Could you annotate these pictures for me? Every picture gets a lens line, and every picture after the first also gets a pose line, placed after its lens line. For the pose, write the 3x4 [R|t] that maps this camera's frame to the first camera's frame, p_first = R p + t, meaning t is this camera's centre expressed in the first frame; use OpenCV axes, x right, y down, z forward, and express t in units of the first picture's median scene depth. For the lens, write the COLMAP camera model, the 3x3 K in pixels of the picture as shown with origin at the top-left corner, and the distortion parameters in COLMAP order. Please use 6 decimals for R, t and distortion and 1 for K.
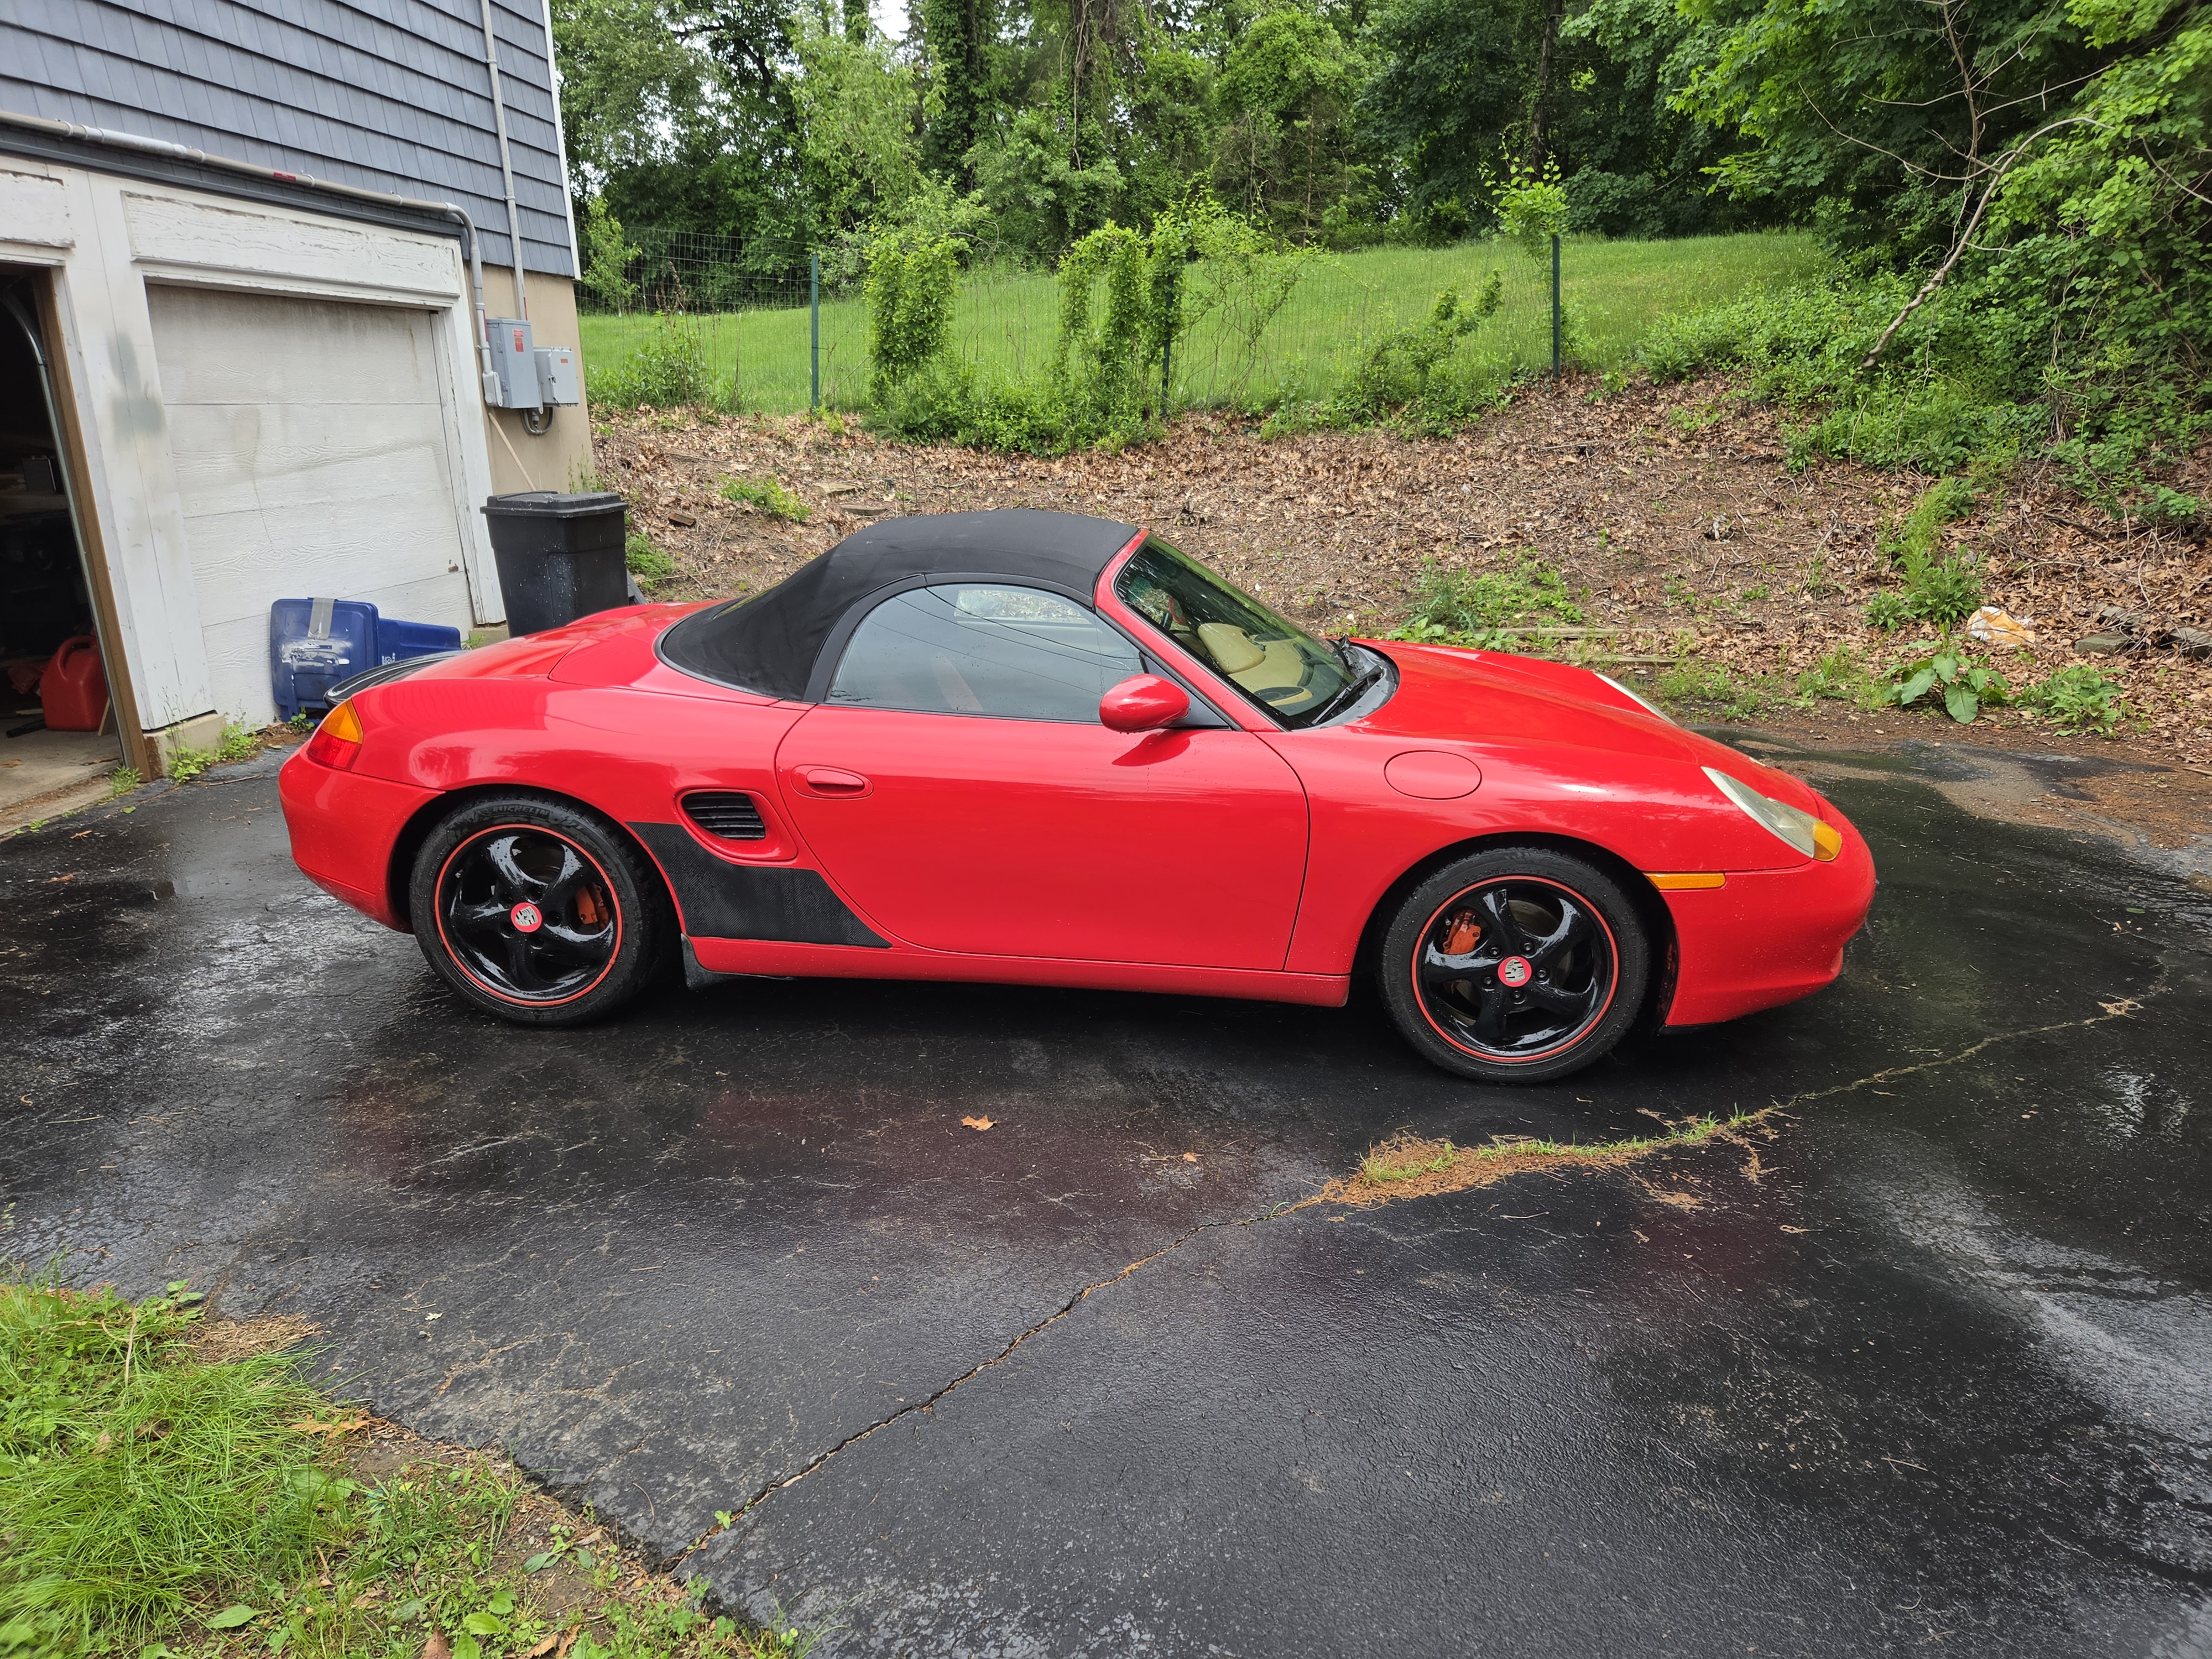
lens RADIAL K [[1532.0, 0, 1119.5], [0, 1532.0, 831.4], [0, 0, 1]] dist [0.070735, -0.054643]
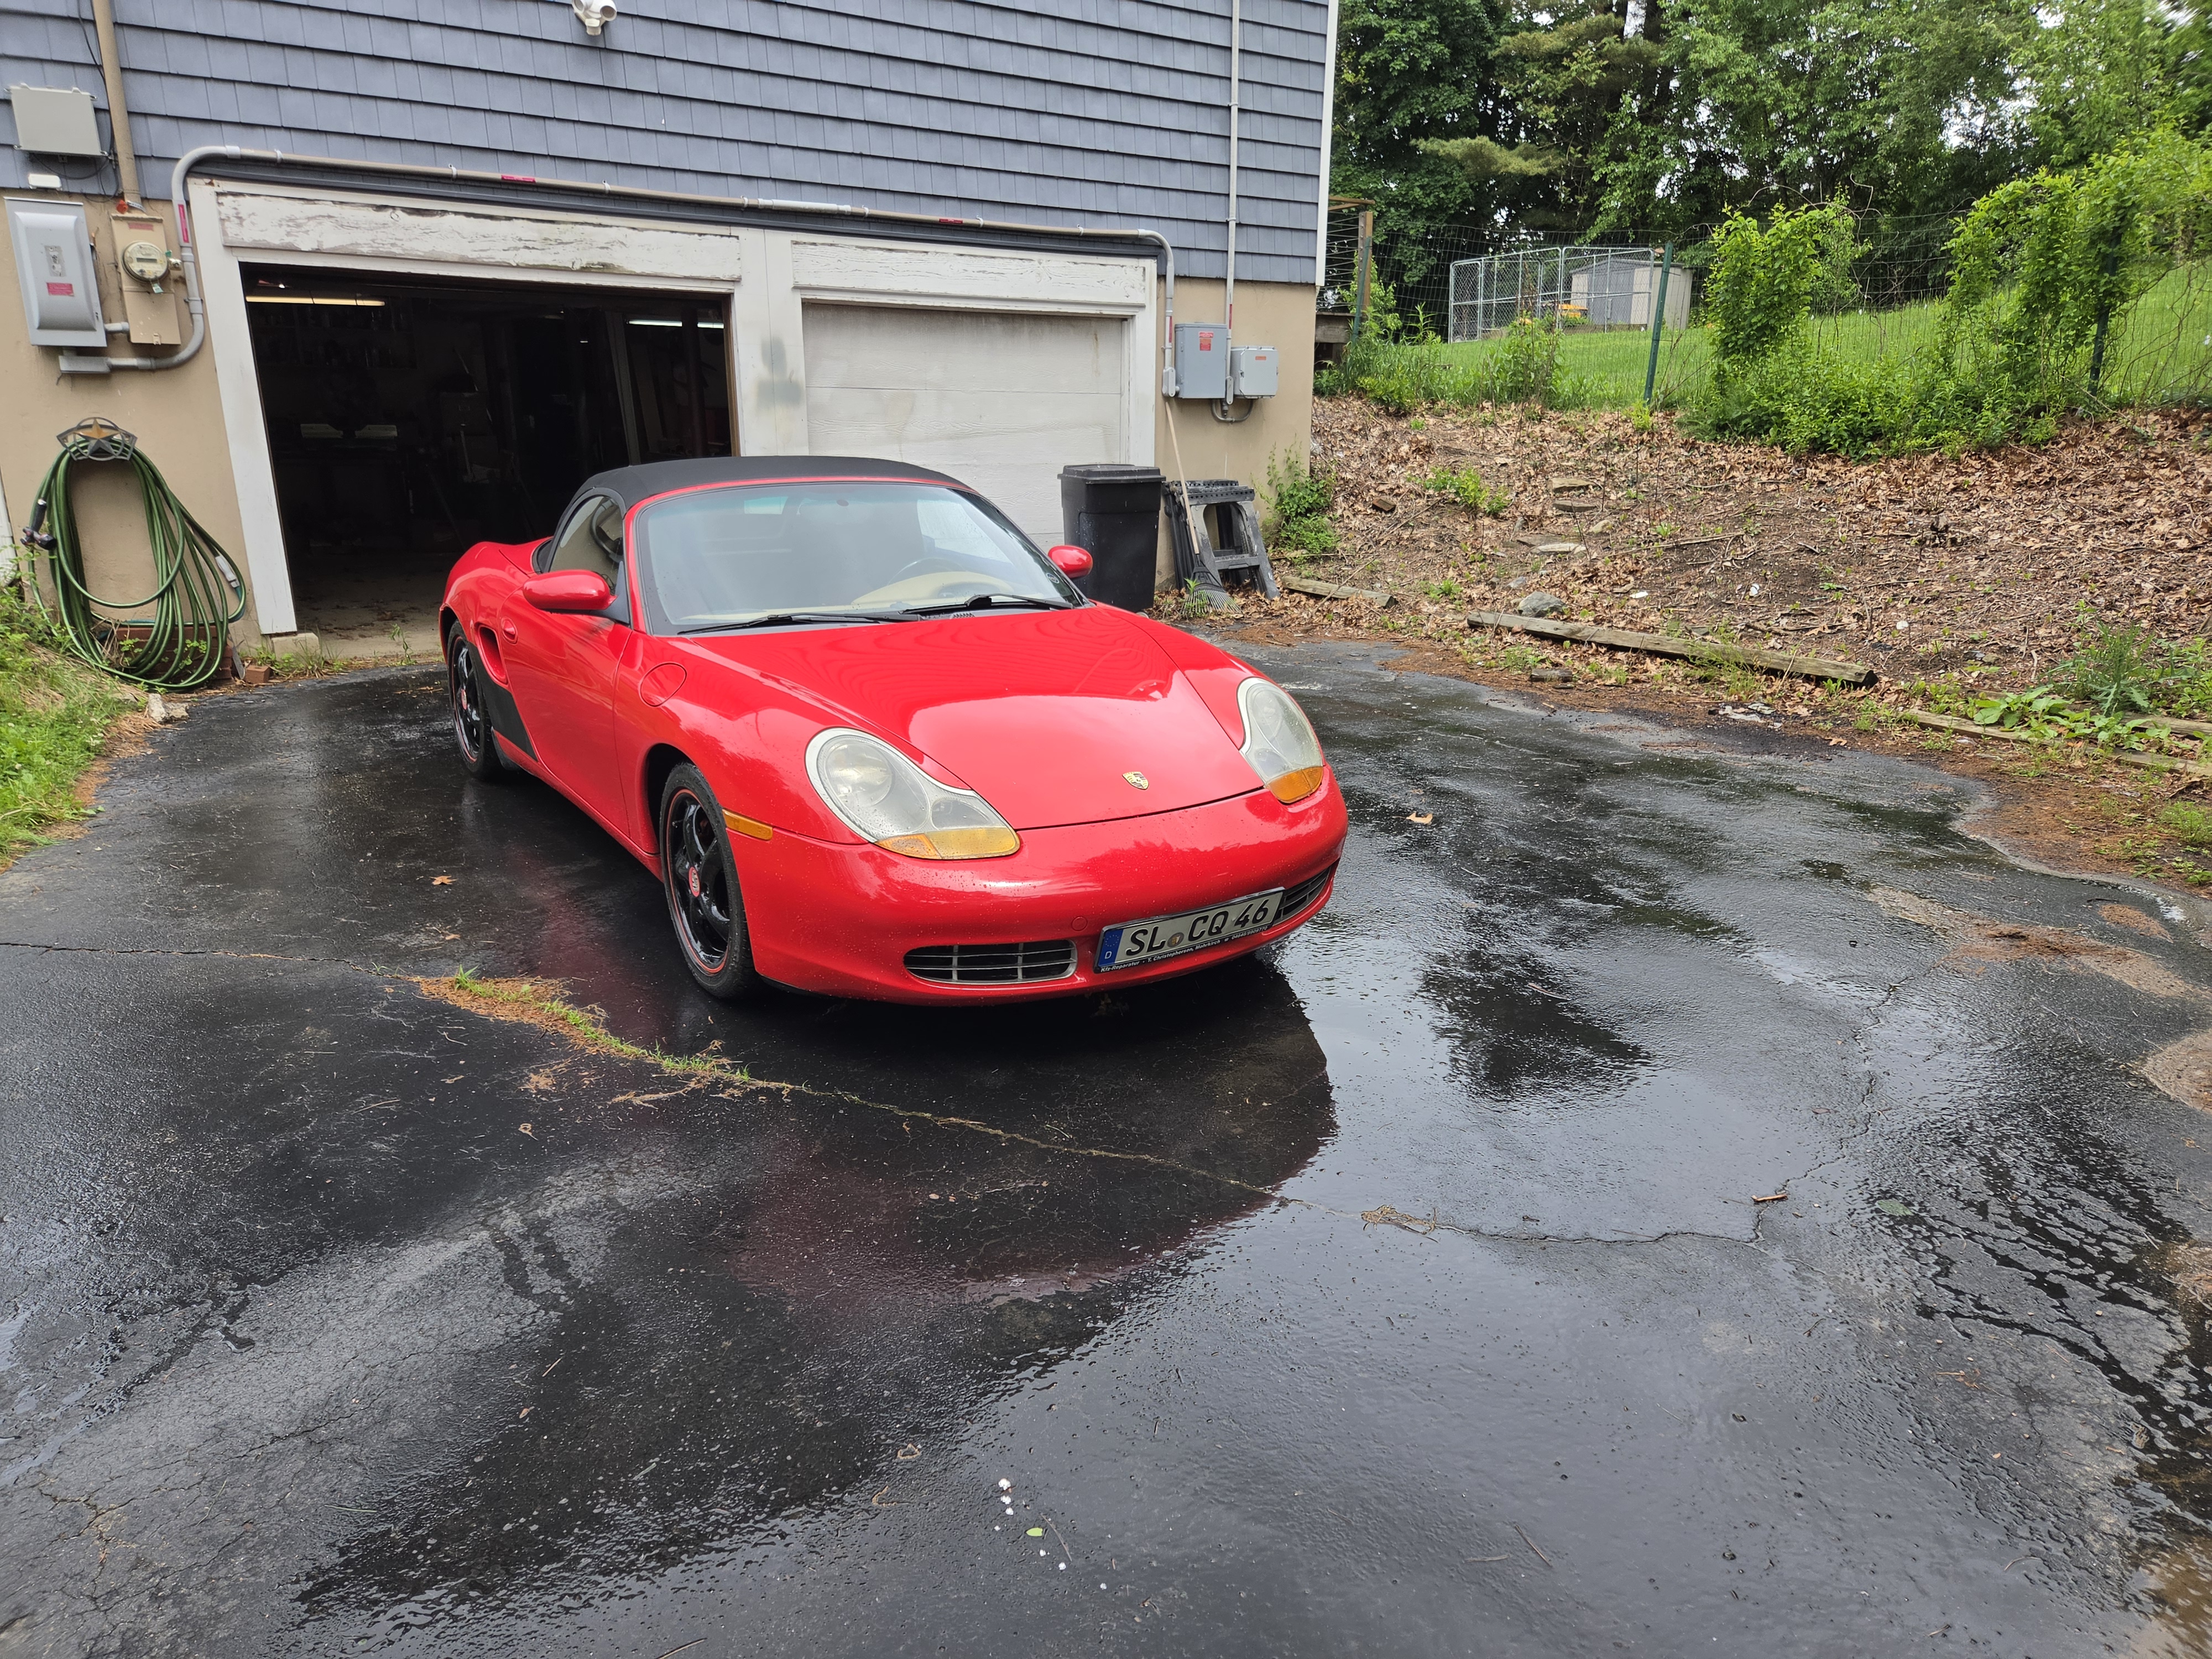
lens RADIAL K [[1532.0, 0, 1112.1], [0, 1532.0, 834.3], [0, 0, 1]] dist [0.070735, -0.054643]
pose [[0.623038, 0.216449, -0.751648, 0.755836], [-0.224607, 0.969987, 0.093148, -0.064439], [0.749250, 0.110790, 0.652954, 0.316384]]
